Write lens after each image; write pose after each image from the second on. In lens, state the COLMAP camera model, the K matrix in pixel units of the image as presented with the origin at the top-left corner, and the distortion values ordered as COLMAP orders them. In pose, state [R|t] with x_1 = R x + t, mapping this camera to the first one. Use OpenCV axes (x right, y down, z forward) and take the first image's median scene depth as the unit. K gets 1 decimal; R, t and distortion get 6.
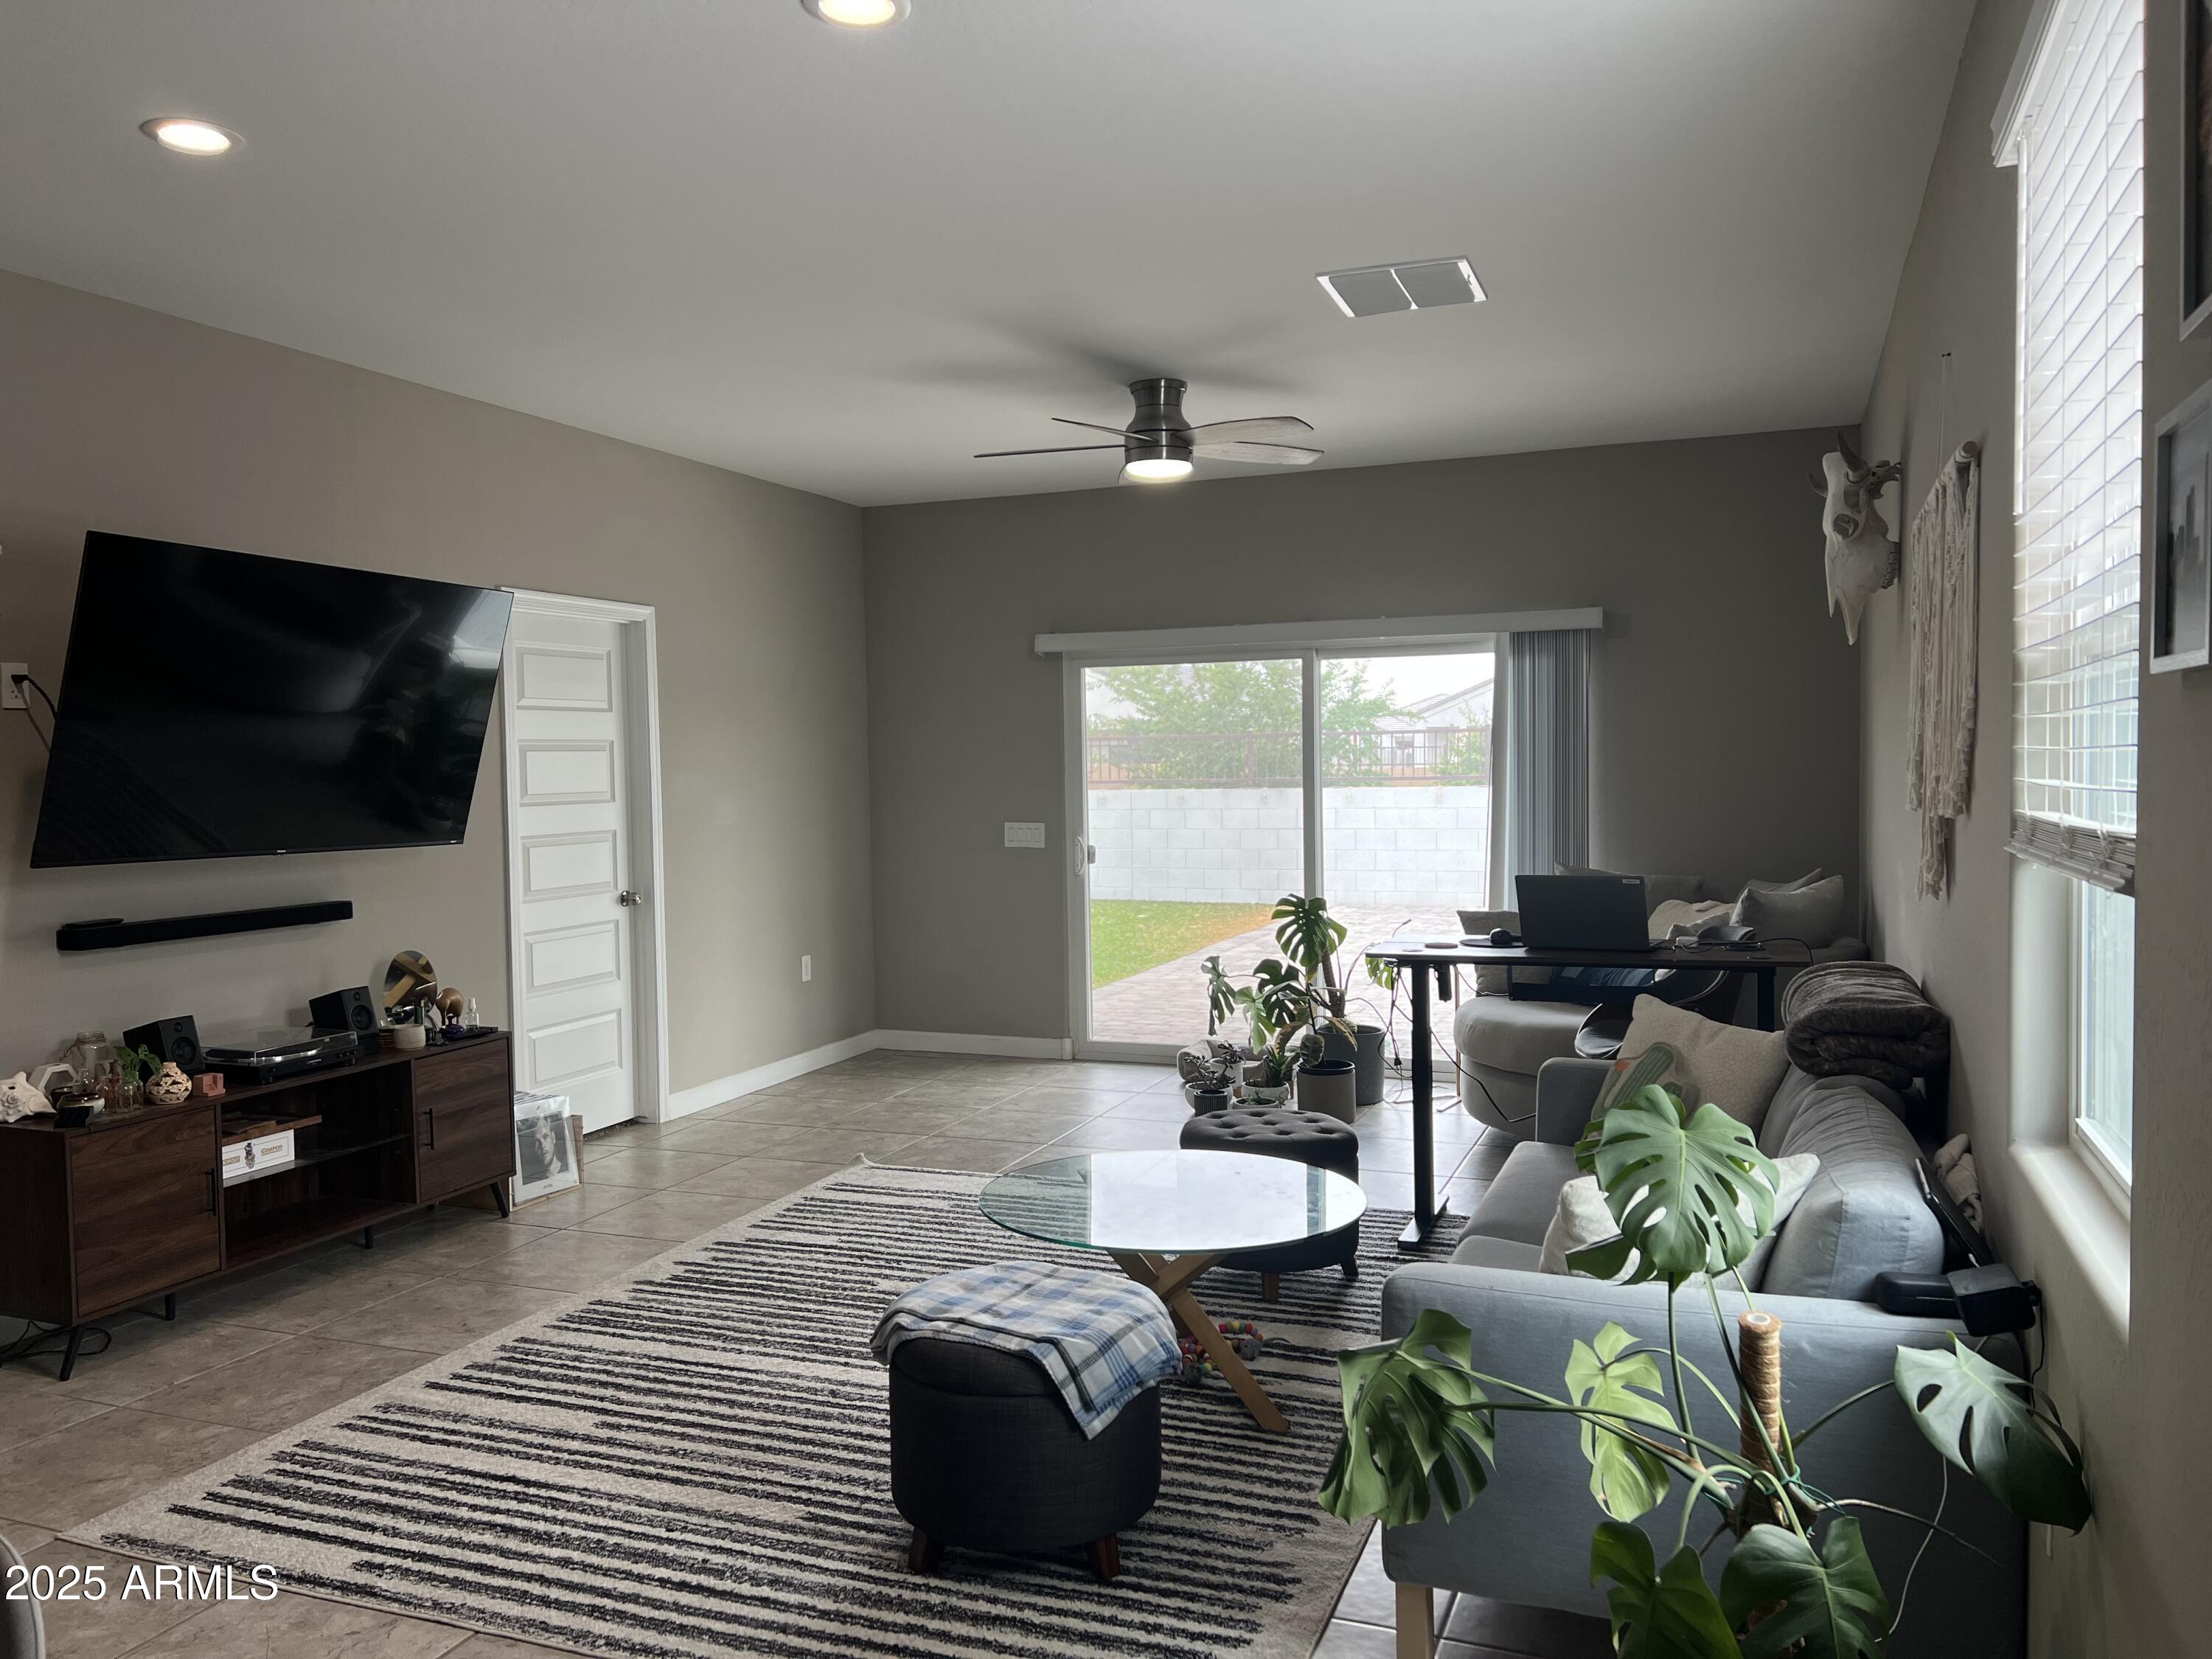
lens RADIAL K [[1663.8, 0, 1106.7], [0, 1663.8, 826.4], [0, 0, 1]] dist [0.049237, -0.018158]
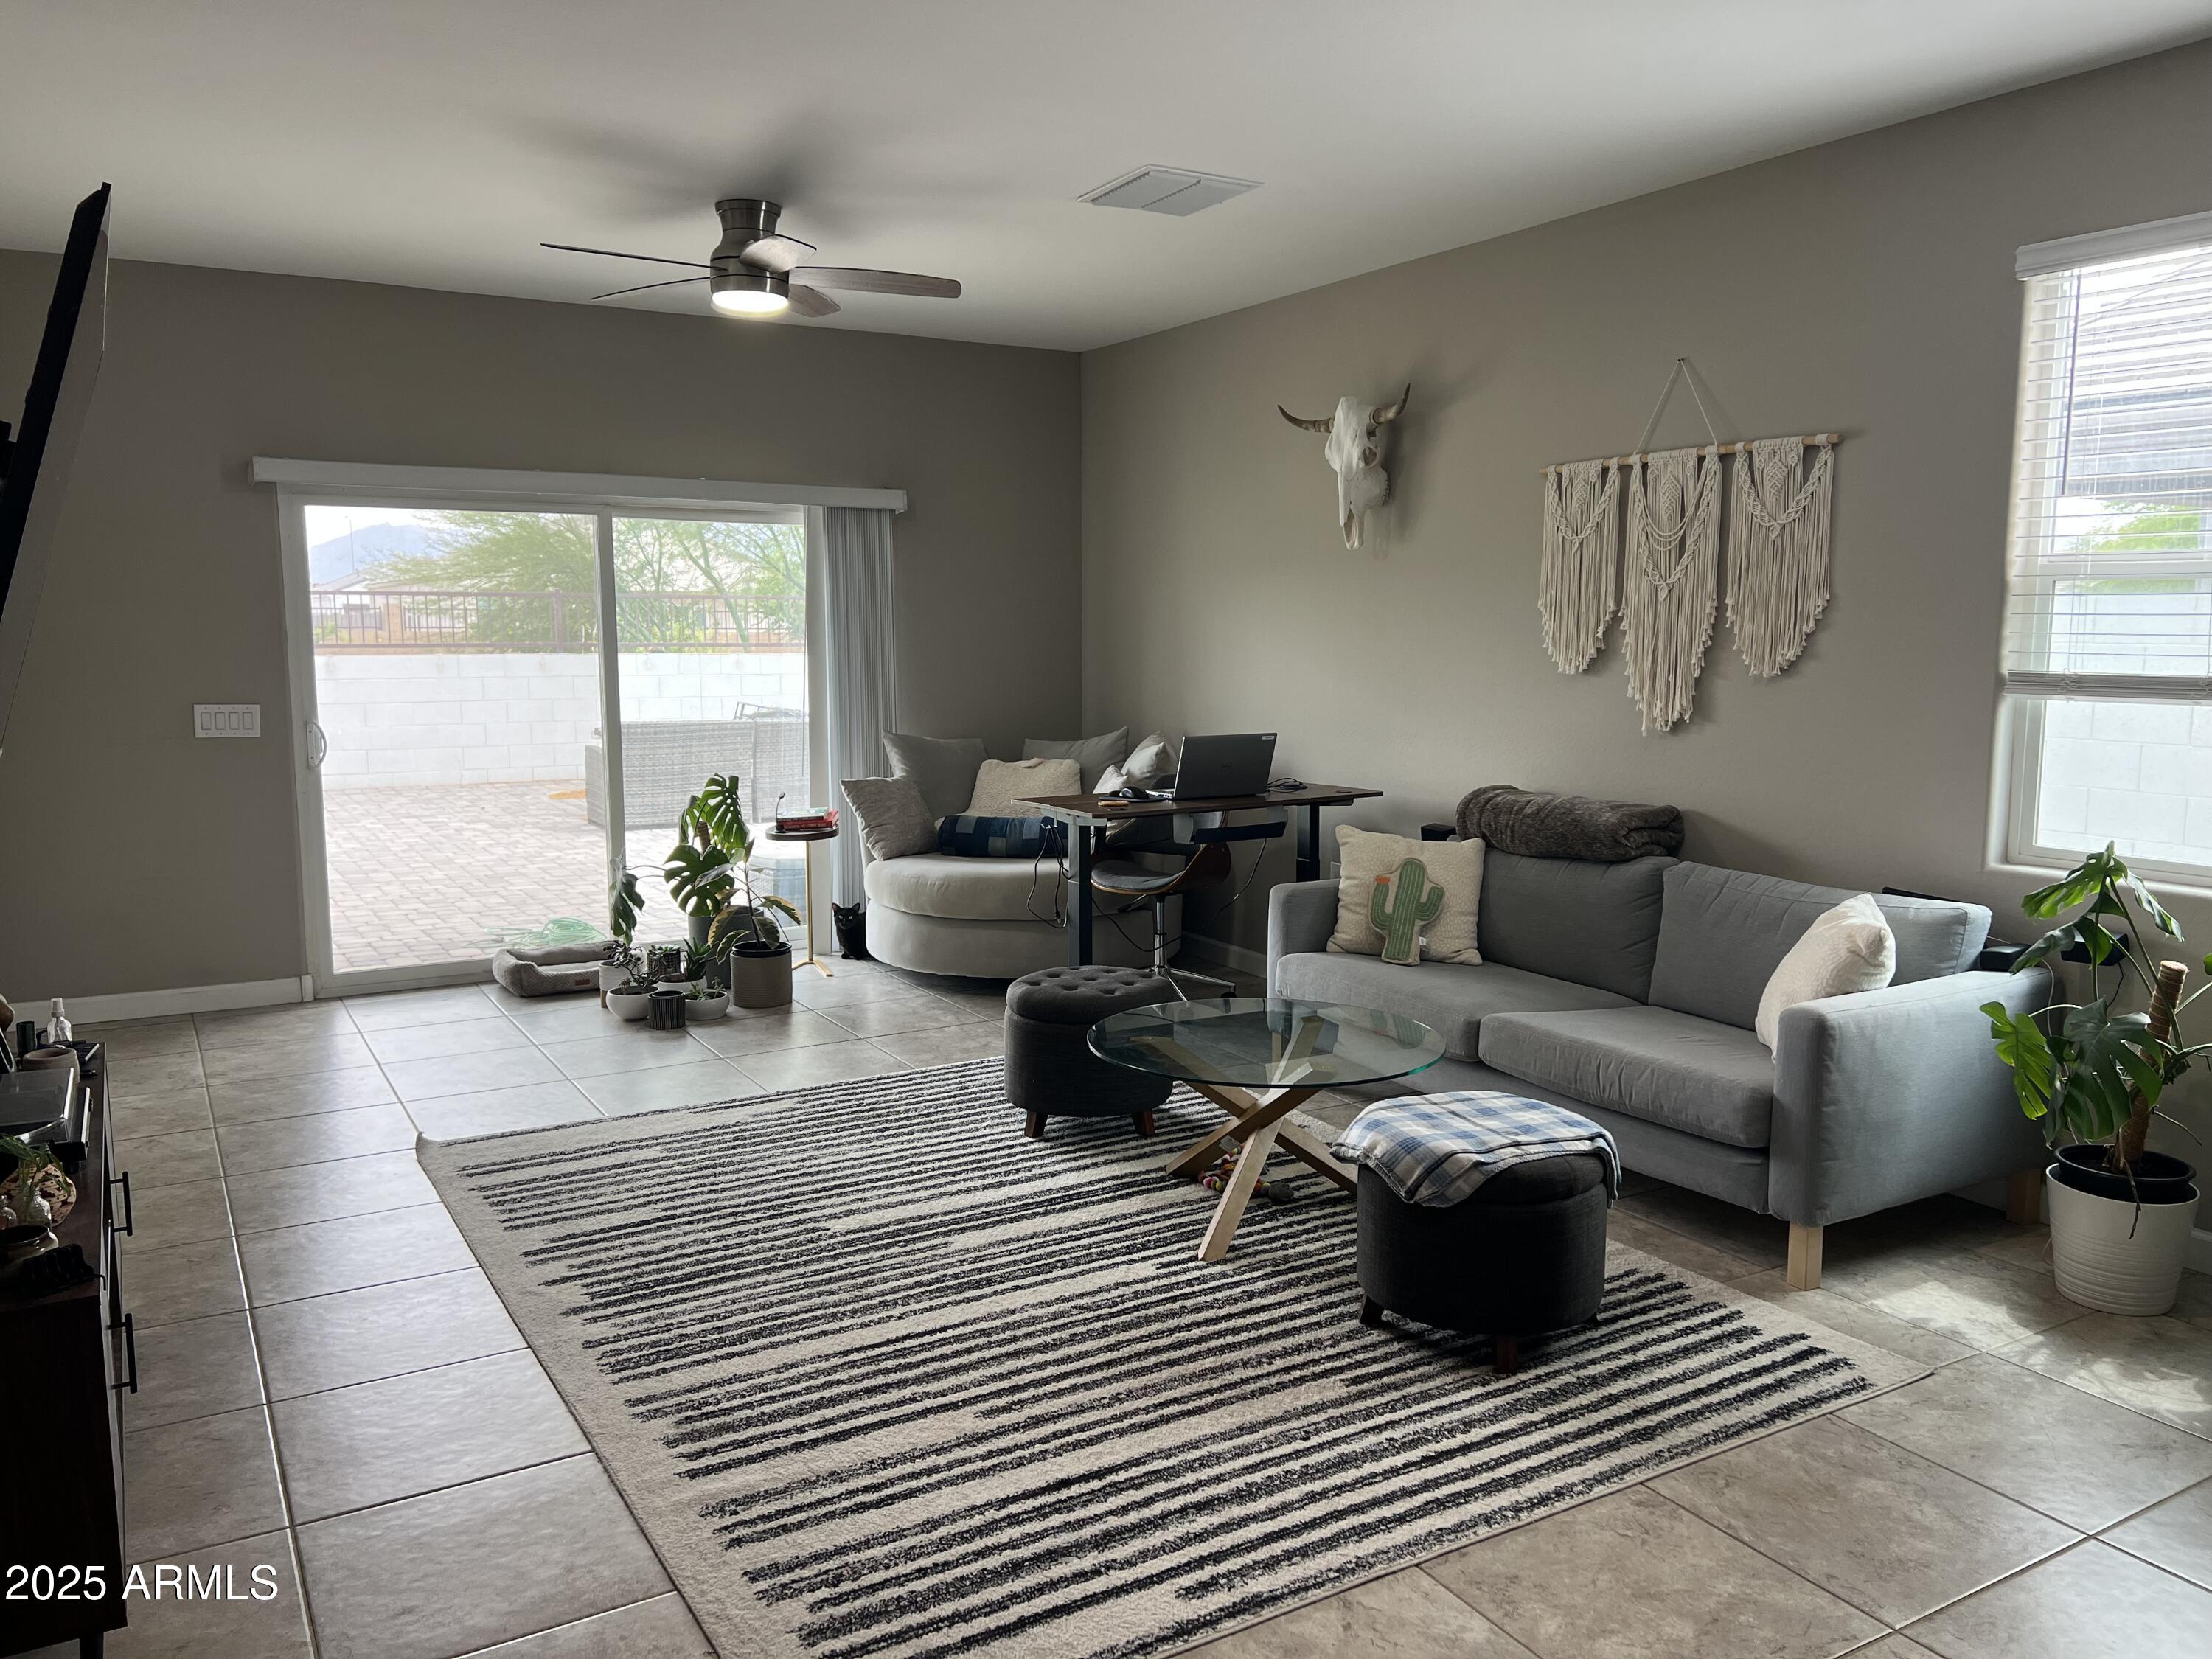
lens RADIAL K [[1663.8, 0, 1101.8], [0, 1663.8, 828.8], [0, 0, 1]] dist [0.049237, -0.018158]
pose [[0.611477, -0.079541, 0.787254, -0.846806], [0.019267, 0.996136, 0.085680, -0.007662], [-0.791028, -0.037223, 0.610647, 0.422429]]
